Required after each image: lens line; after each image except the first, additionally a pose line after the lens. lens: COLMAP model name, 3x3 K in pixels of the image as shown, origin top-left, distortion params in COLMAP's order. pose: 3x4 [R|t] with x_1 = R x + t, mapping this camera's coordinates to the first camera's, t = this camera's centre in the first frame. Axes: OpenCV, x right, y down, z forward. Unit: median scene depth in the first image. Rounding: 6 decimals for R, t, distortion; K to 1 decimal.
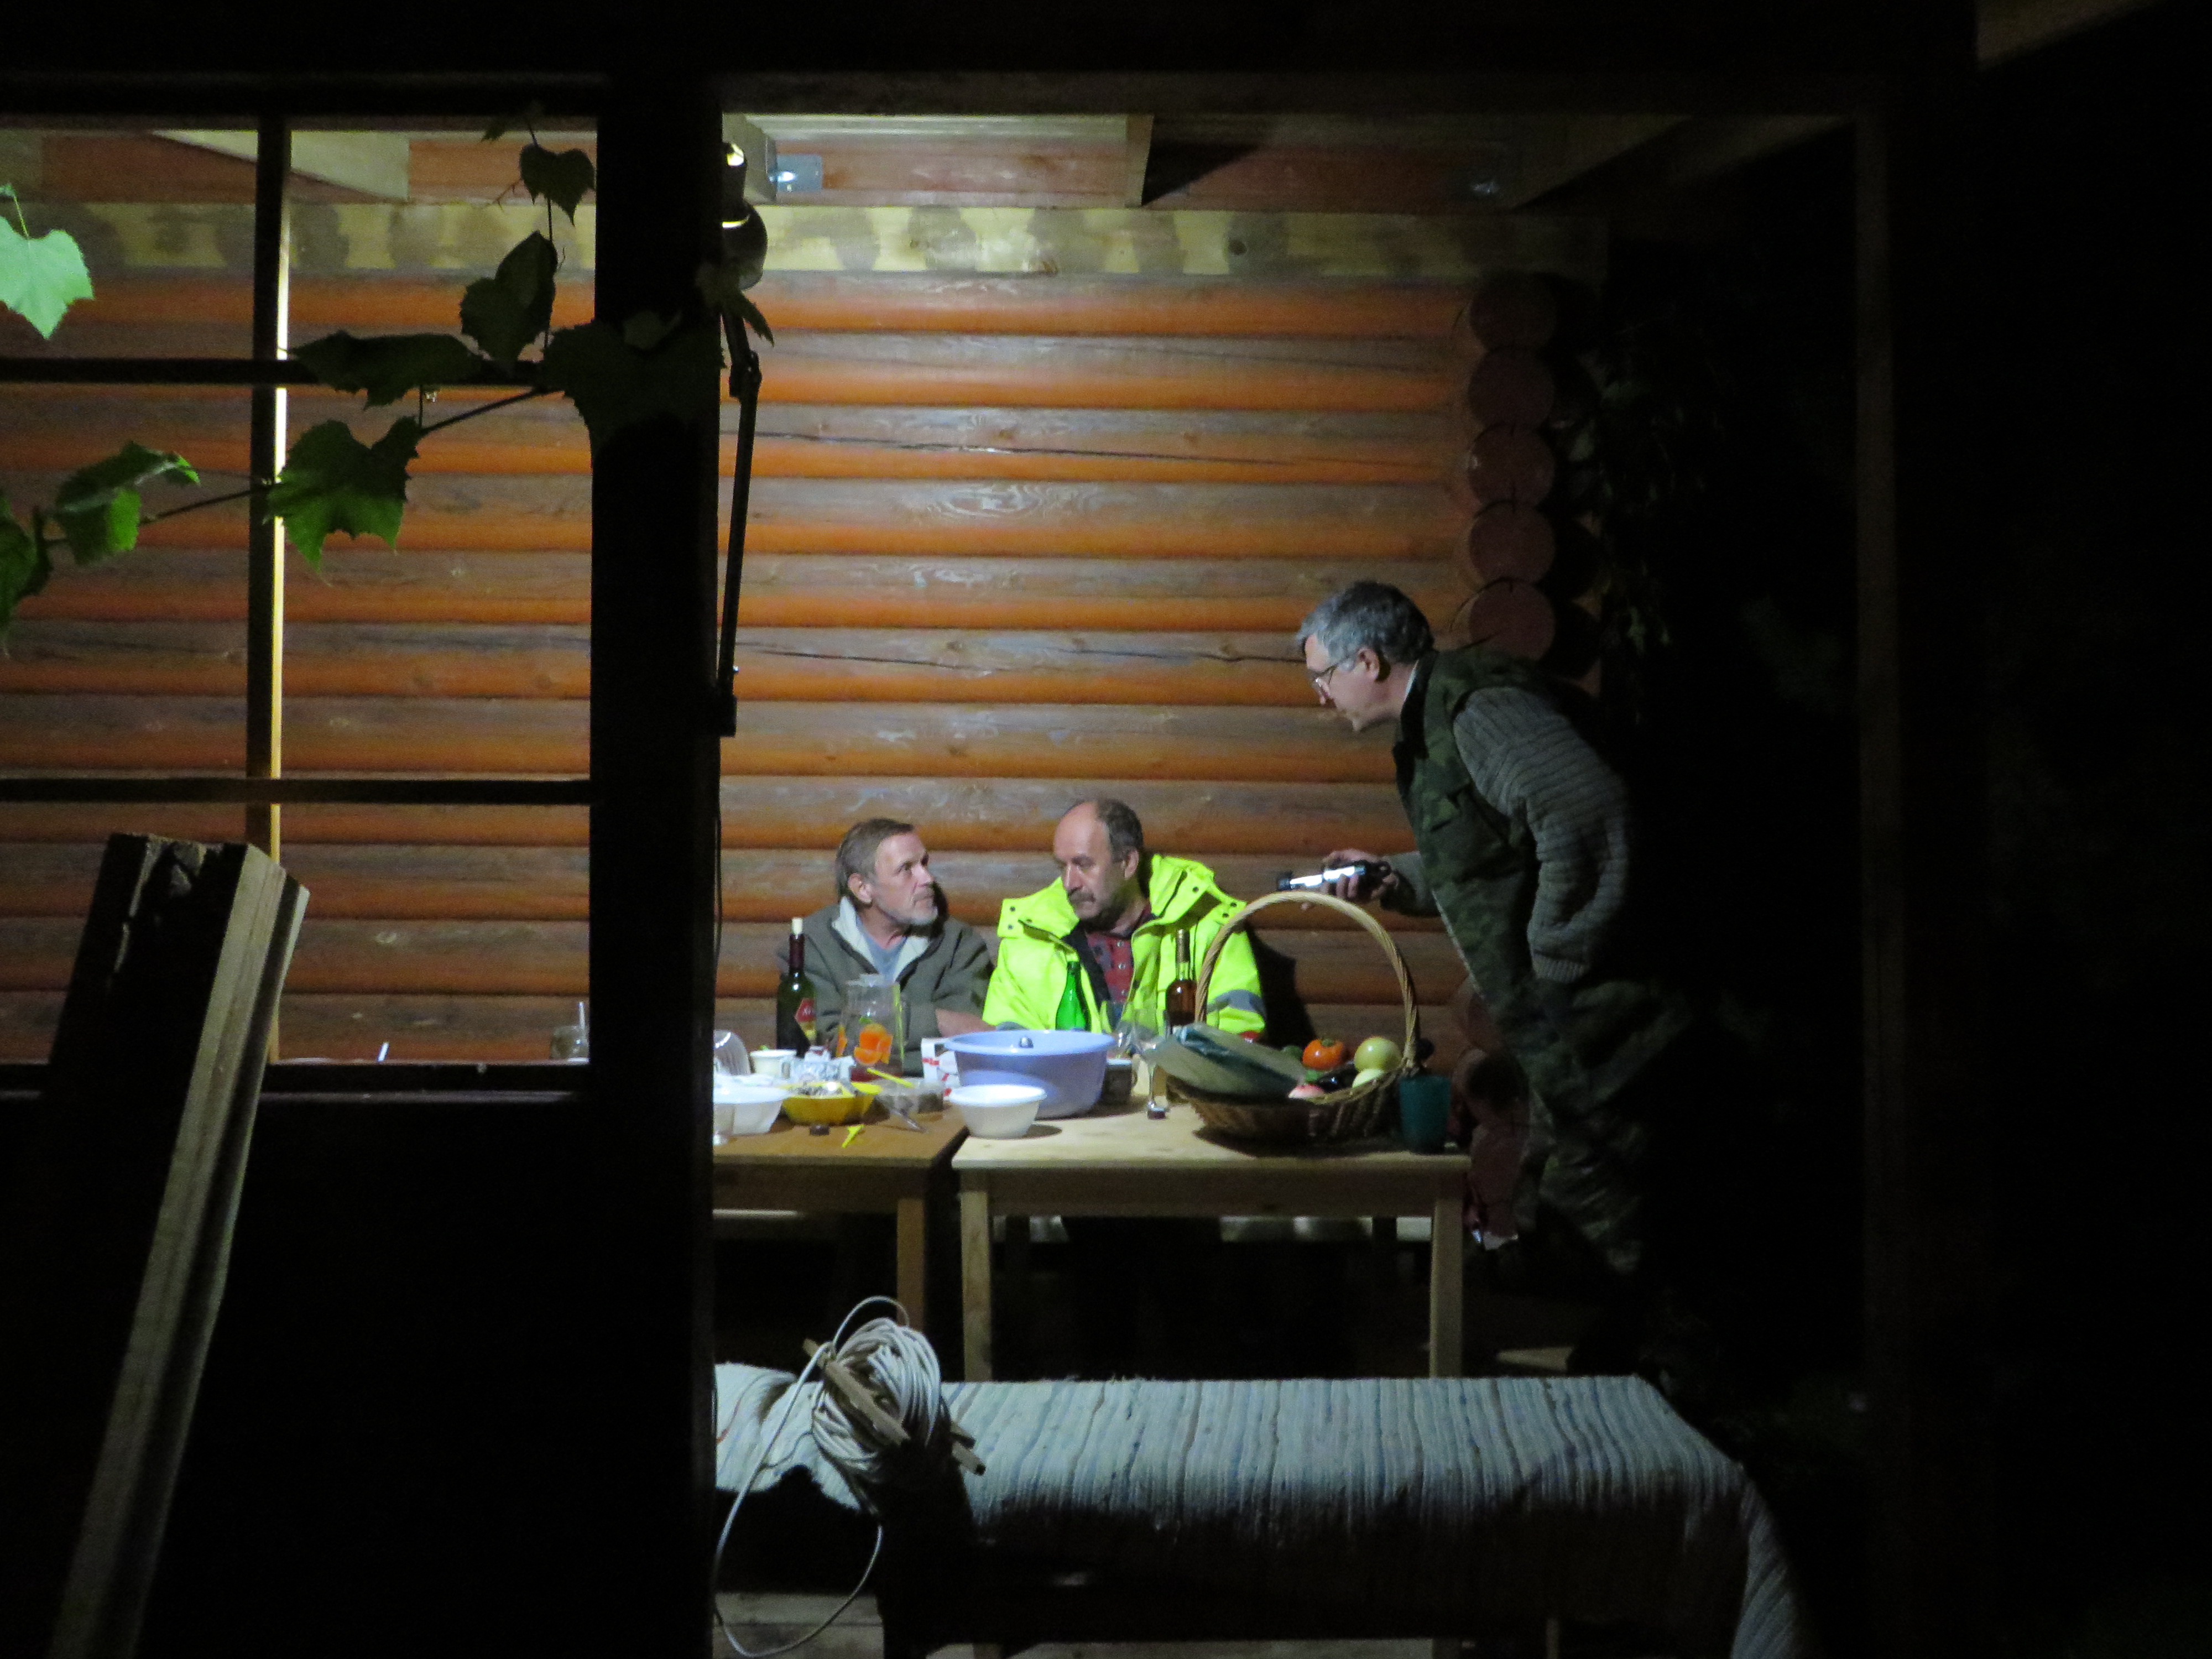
lens RADIAL K [[1650.1, 0, 1137.0], [0, 1650.1, 840.0], [0, 0, 1]] dist [-0.003791, 0.003444]
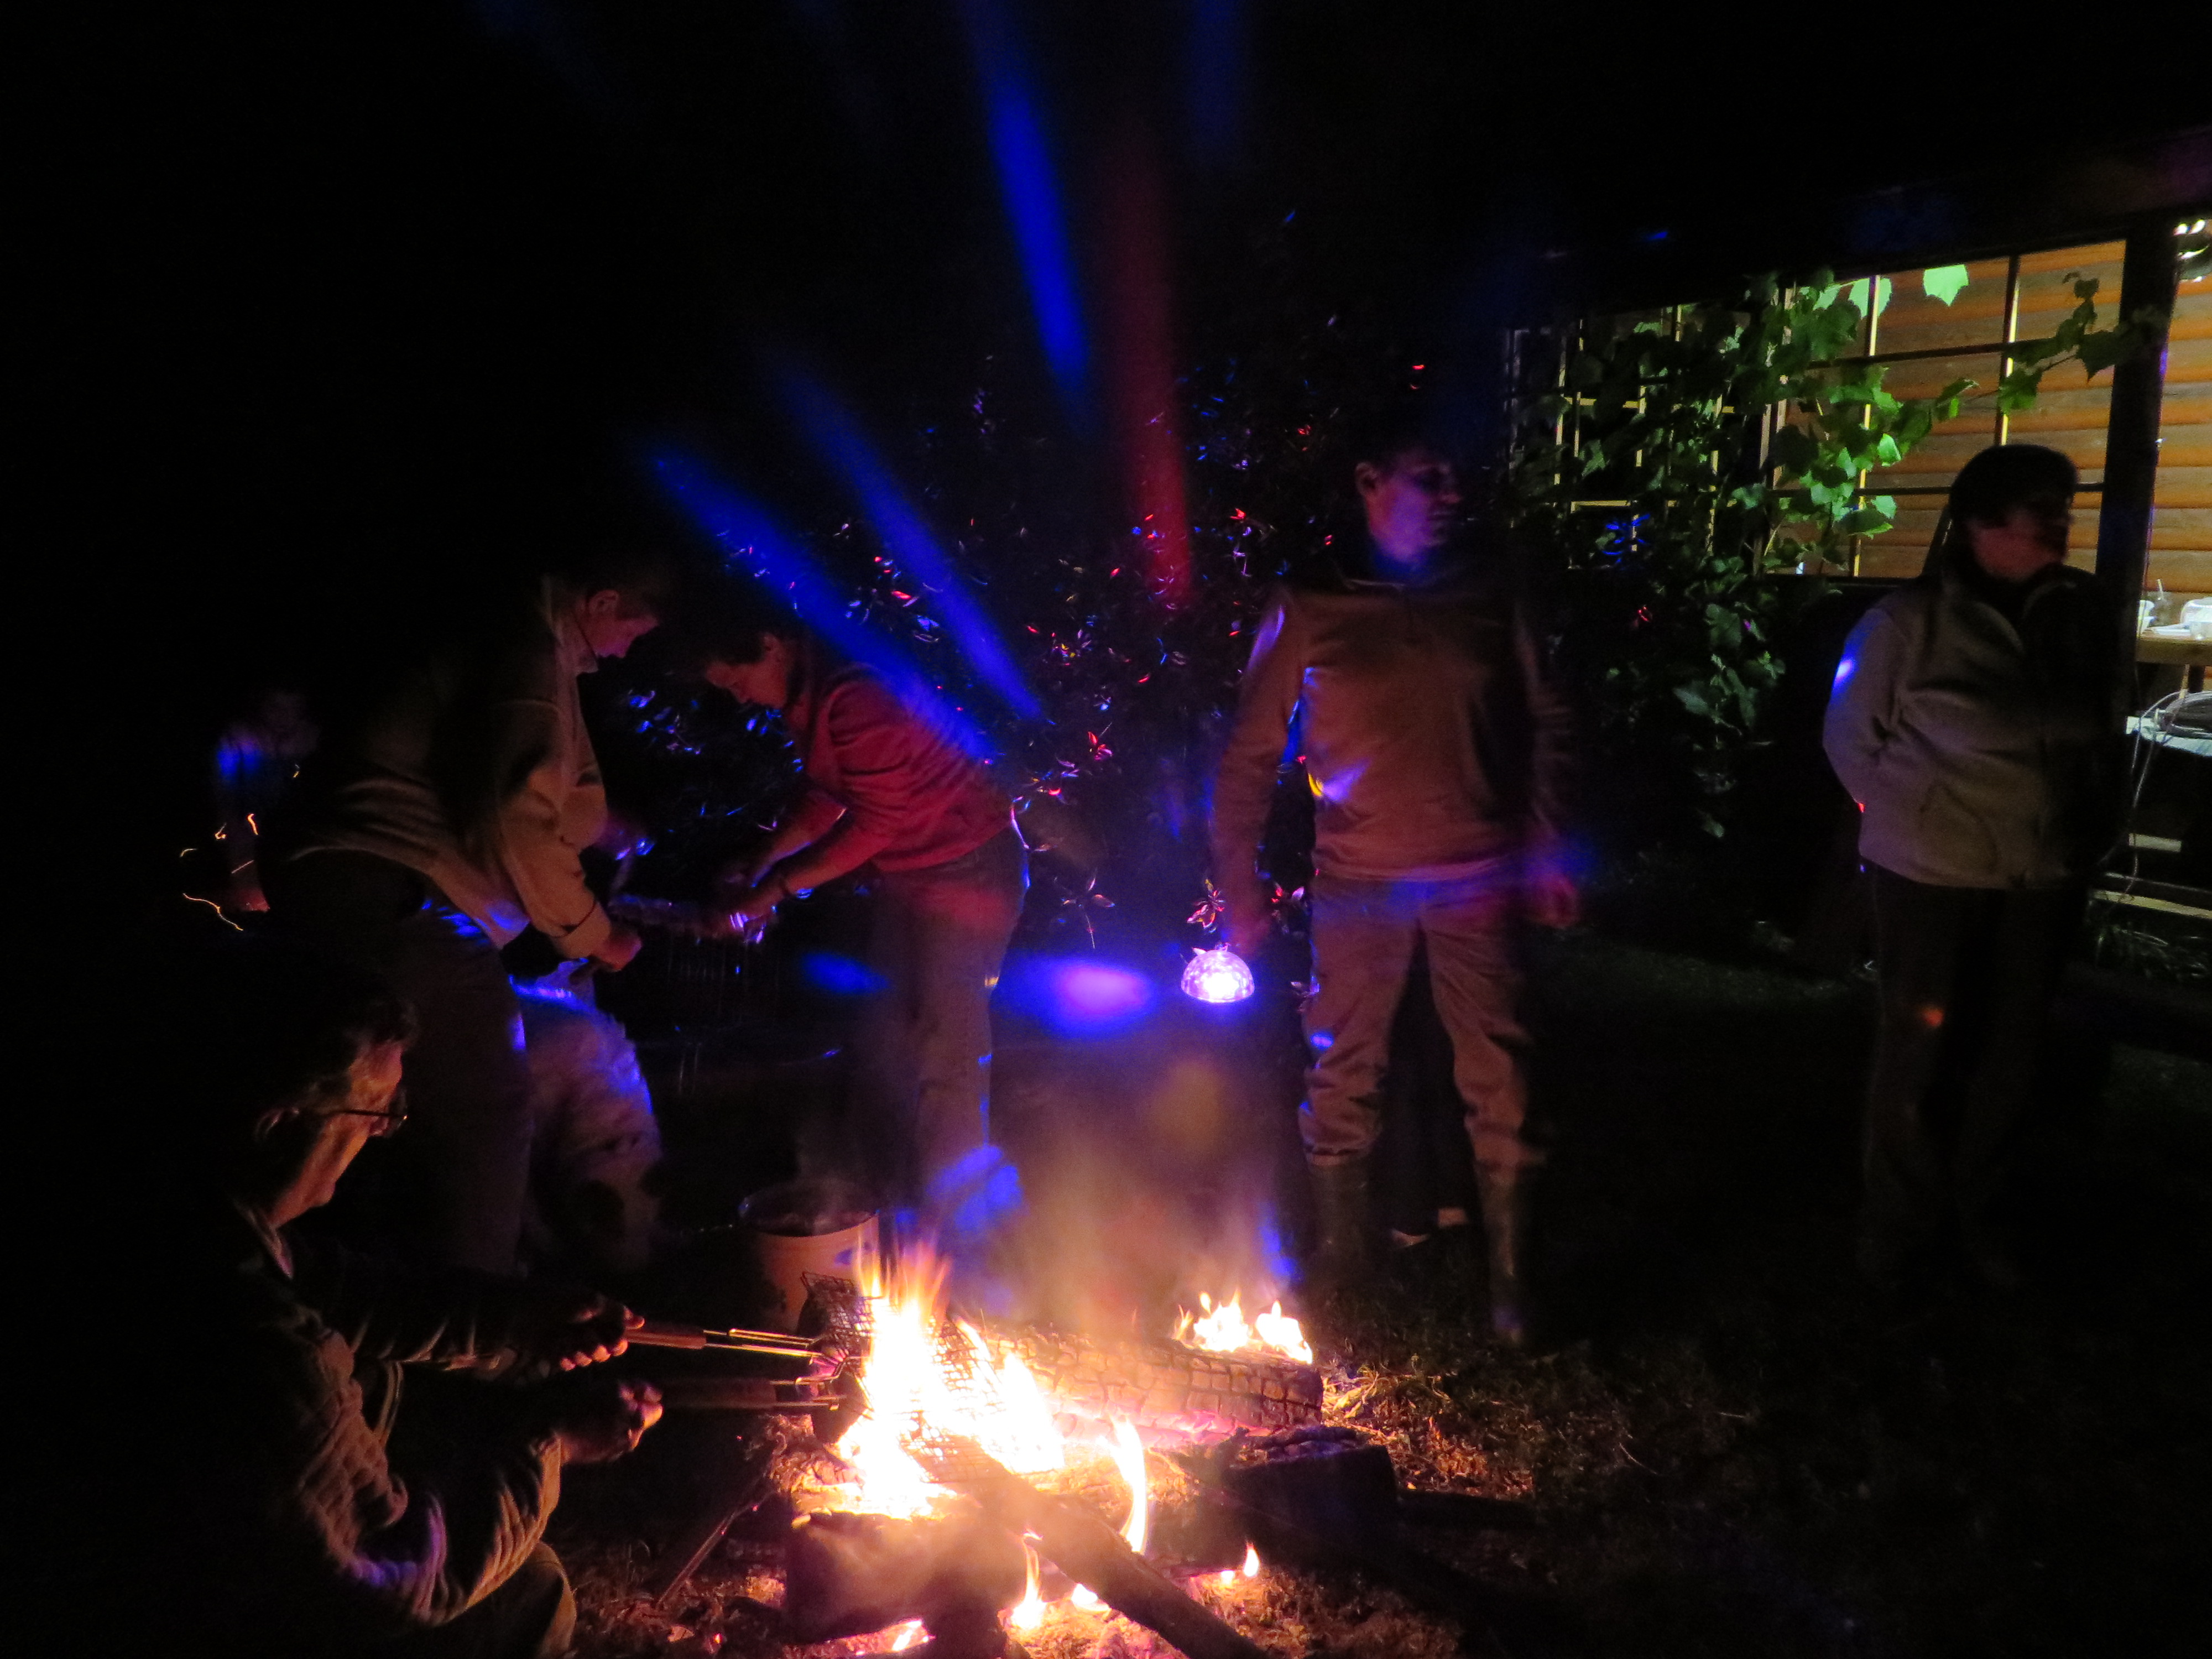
lens RADIAL K [[1650.1, 0, 1137.0], [0, 1650.1, 840.0], [0, 0, 1]] dist [-0.003791, 0.003444]
pose [[0.486698, 0.156700, -0.859401, 1.397237], [0.020776, 0.981425, 0.190716, -0.016343], [0.873323, -0.110676, 0.474402, -1.859683]]
